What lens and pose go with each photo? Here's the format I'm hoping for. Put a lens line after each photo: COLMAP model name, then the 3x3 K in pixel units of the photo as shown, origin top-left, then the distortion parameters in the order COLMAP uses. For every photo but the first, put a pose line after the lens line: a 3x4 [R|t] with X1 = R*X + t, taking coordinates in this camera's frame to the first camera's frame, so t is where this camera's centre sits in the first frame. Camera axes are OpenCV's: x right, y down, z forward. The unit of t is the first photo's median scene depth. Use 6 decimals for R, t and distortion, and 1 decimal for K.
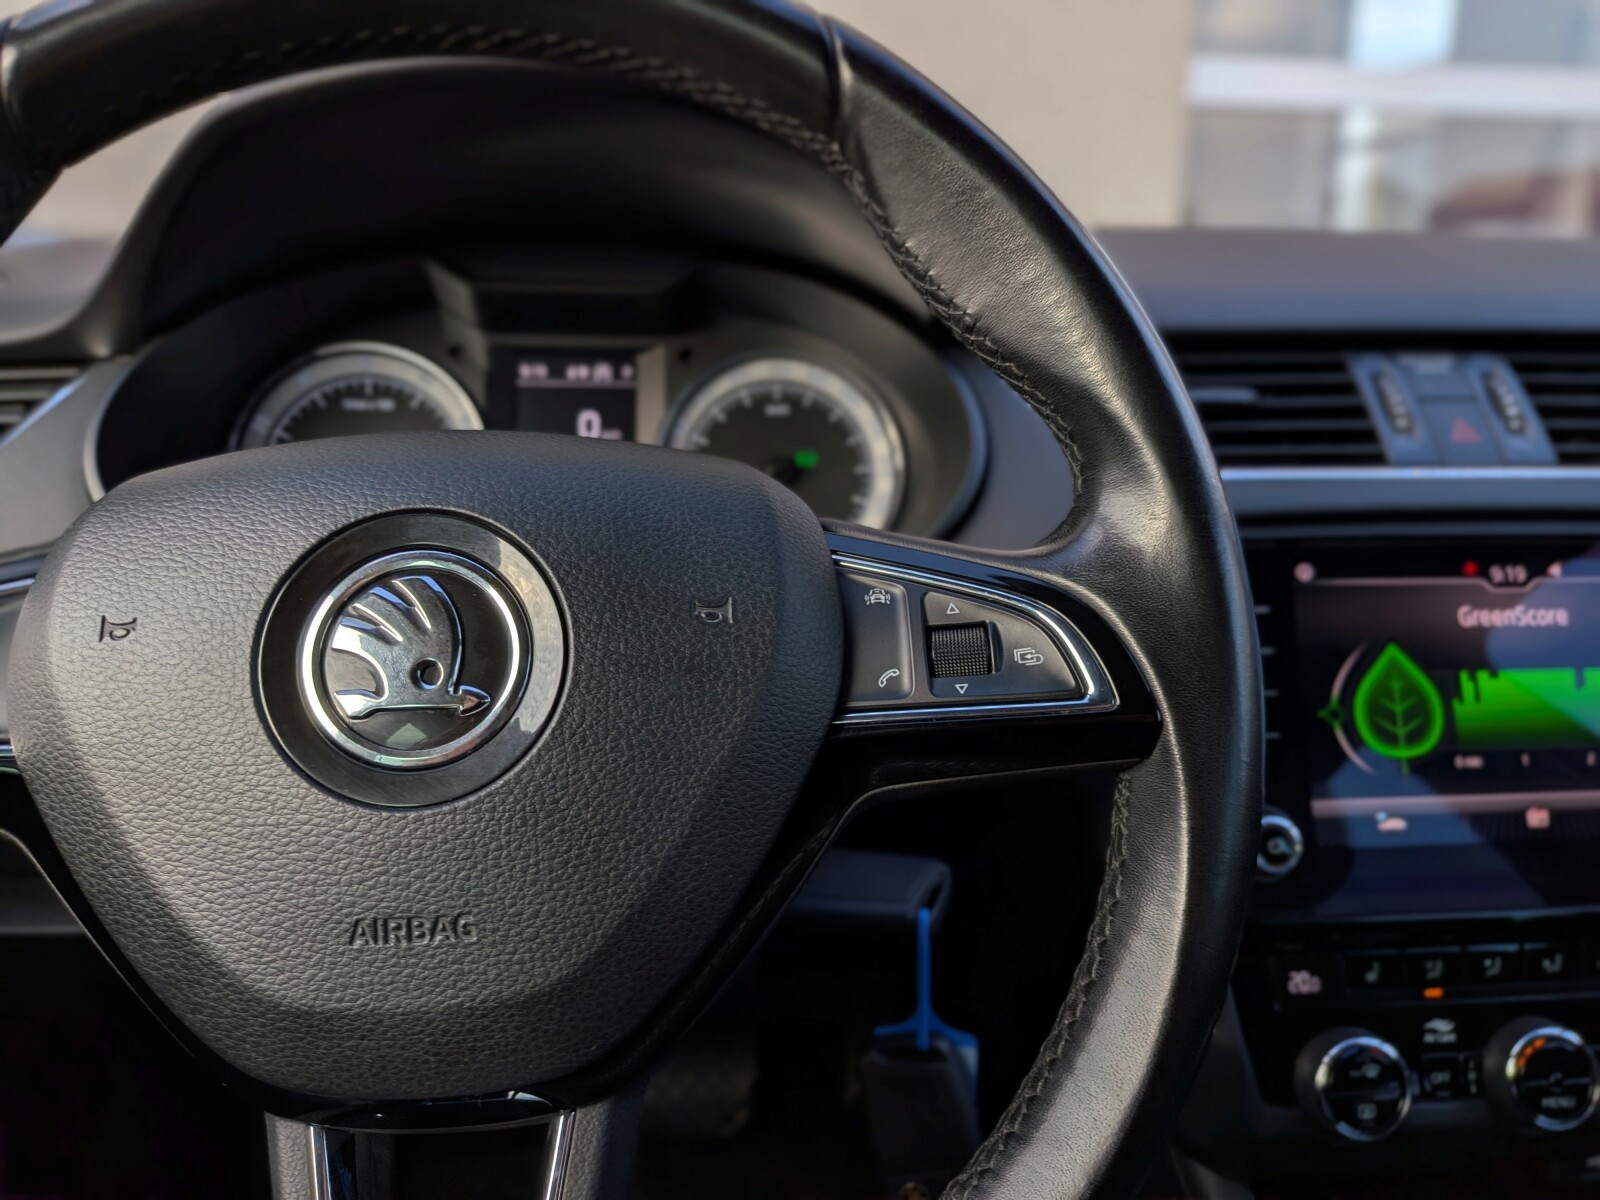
lens RADIAL K [[1138.5, 0, 809.4], [0, 1138.5, 588.4], [0, 0, 1]] dist [0.083101, -0.171929]
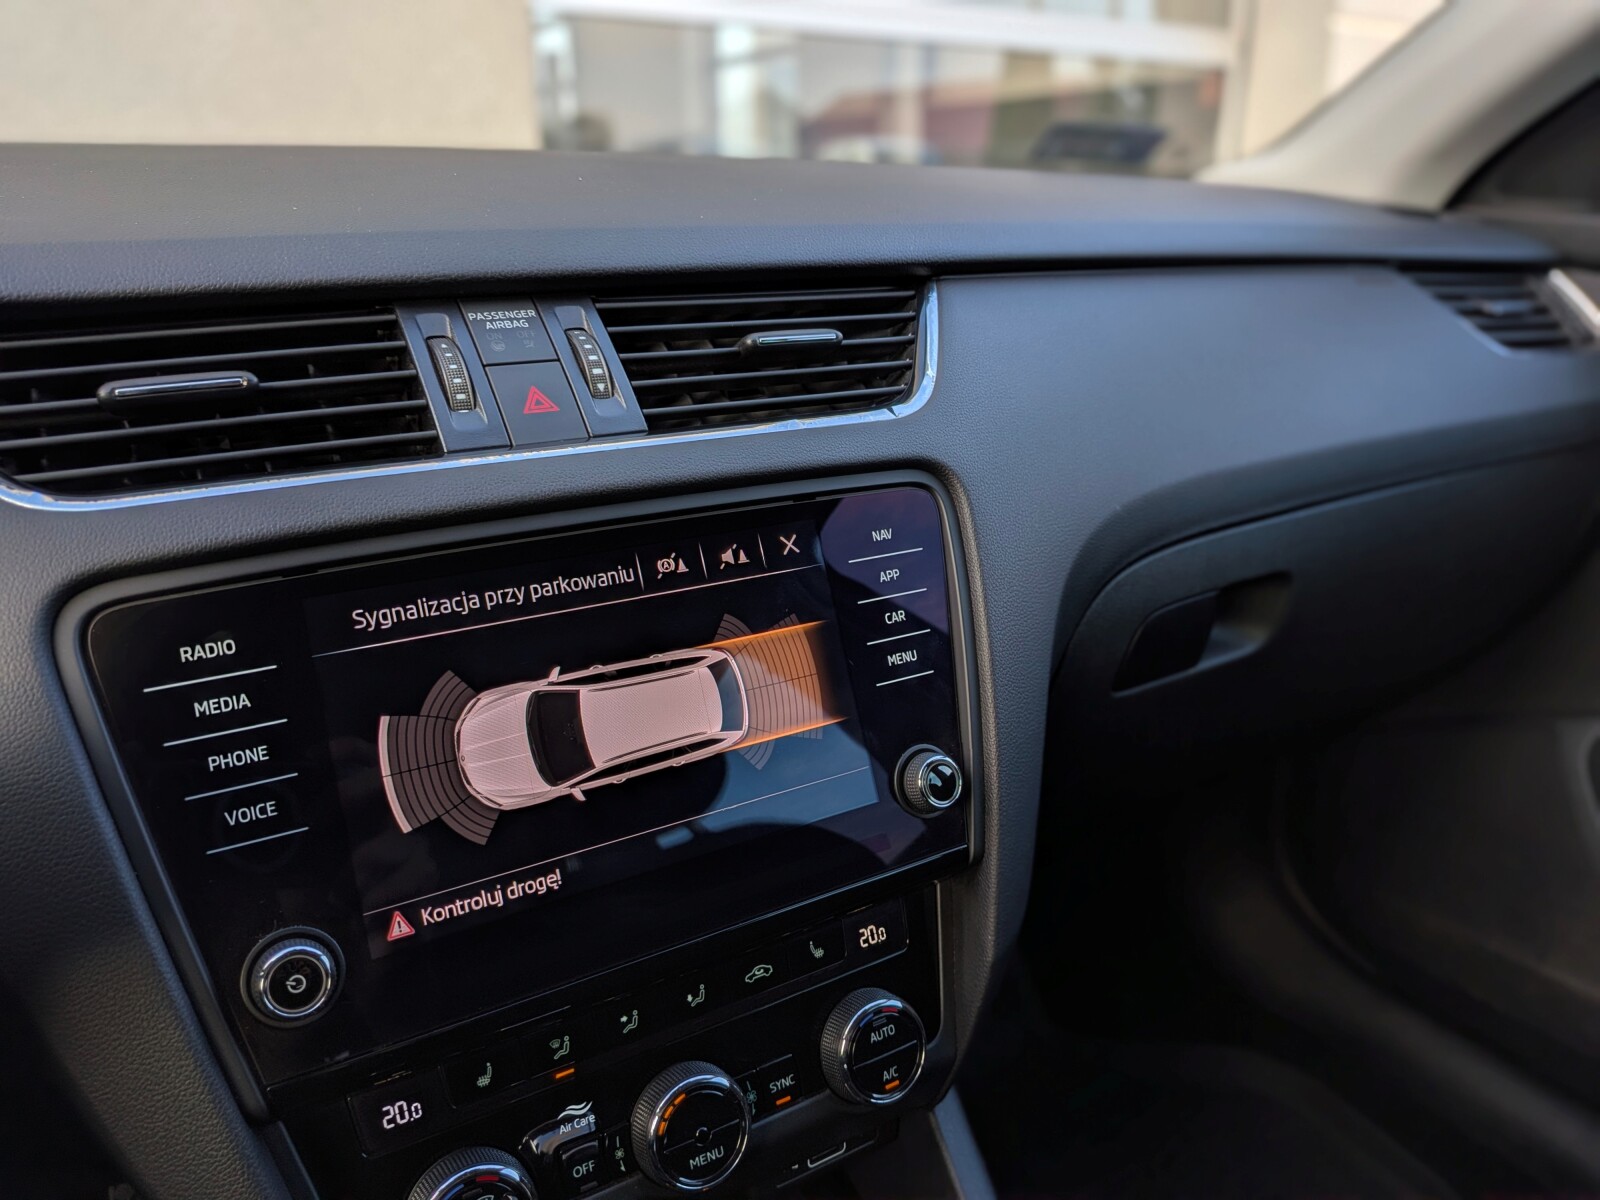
lens RADIAL K [[1163.2, 0, 812.4], [0, 1163.2, 585.8], [0, 0, 1]] dist [0.067390, -0.151506]
pose [[0.892566, -0.145980, 0.426632, 0.704311], [0.131565, 0.989287, 0.063253, -0.057582], [-0.431295, -0.000327, 0.902211, 0.273423]]
